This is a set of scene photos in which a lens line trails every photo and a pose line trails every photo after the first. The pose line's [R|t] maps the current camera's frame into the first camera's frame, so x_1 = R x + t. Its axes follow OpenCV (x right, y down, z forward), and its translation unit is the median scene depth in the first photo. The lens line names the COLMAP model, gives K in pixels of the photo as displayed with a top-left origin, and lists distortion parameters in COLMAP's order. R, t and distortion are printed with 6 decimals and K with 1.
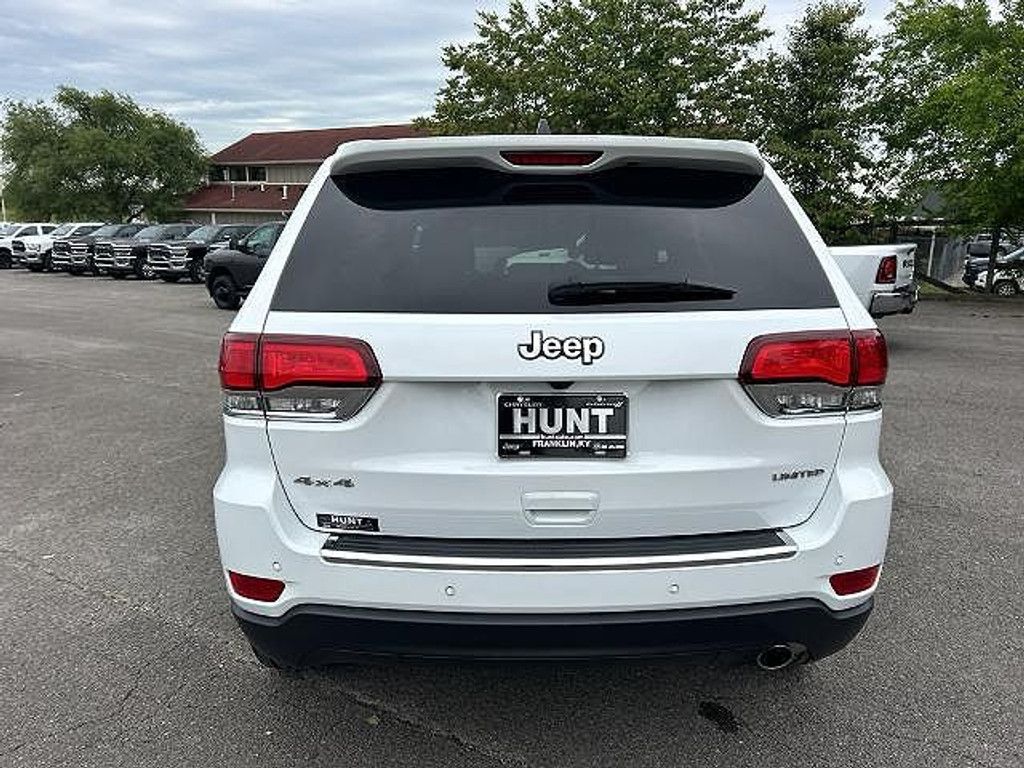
lens RADIAL K [[793.6, 0, 513.2], [0, 793.6, 386.0], [0, 0, 1]] dist [0.068308, -0.067865]
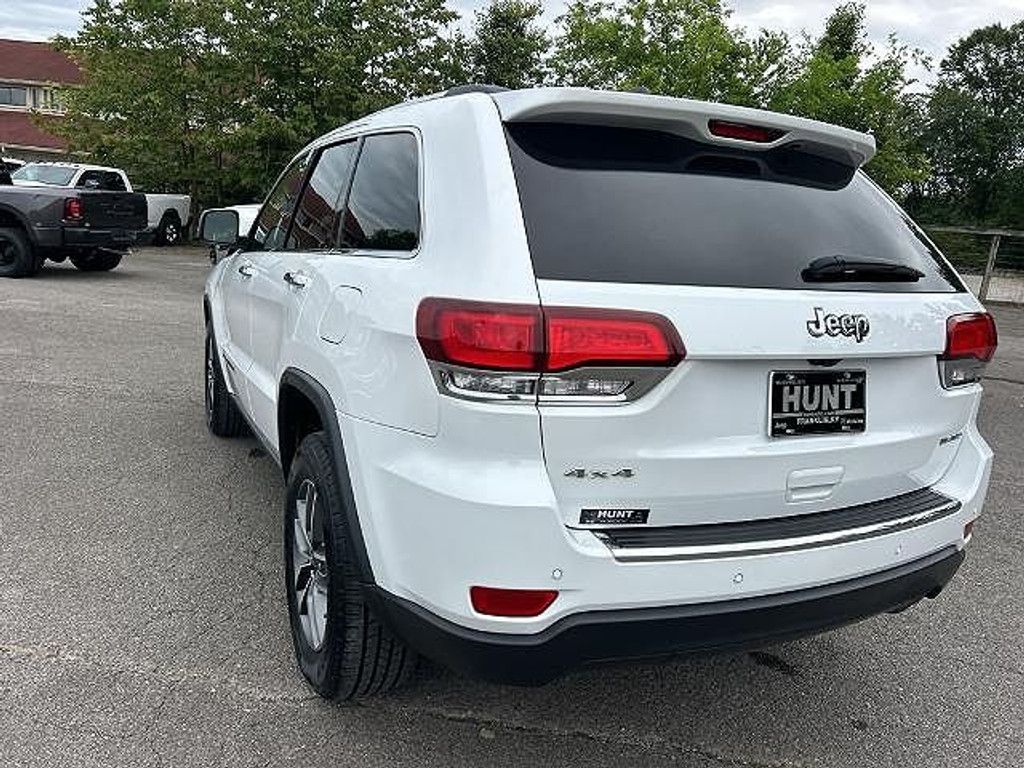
lens RADIAL K [[793.6, 0, 493.1], [0, 793.6, 365.3], [0, 0, 1]] dist [0.068308, -0.067865]
pose [[0.900857, -0.011594, 0.433961, -0.719878], [0.003984, 0.999822, 0.018441, -0.016722], [-0.434098, -0.014884, 0.900743, 0.251895]]
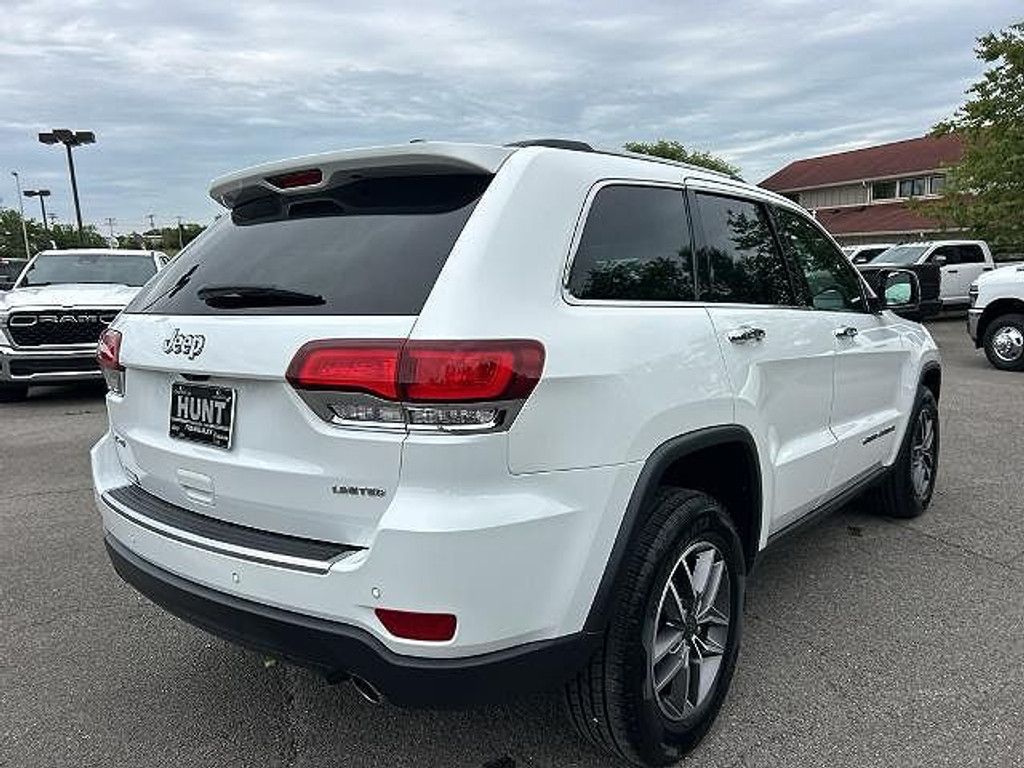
lens RADIAL K [[793.6, 0, 509.4], [0, 793.6, 376.6], [0, 0, 1]] dist [0.068308, -0.067865]
pose [[0.764519, 0.061049, -0.641704, 1.078357], [-0.090489, 0.995812, -0.013071, -0.026677], [0.638218, 0.068060, 0.766841, 0.385341]]
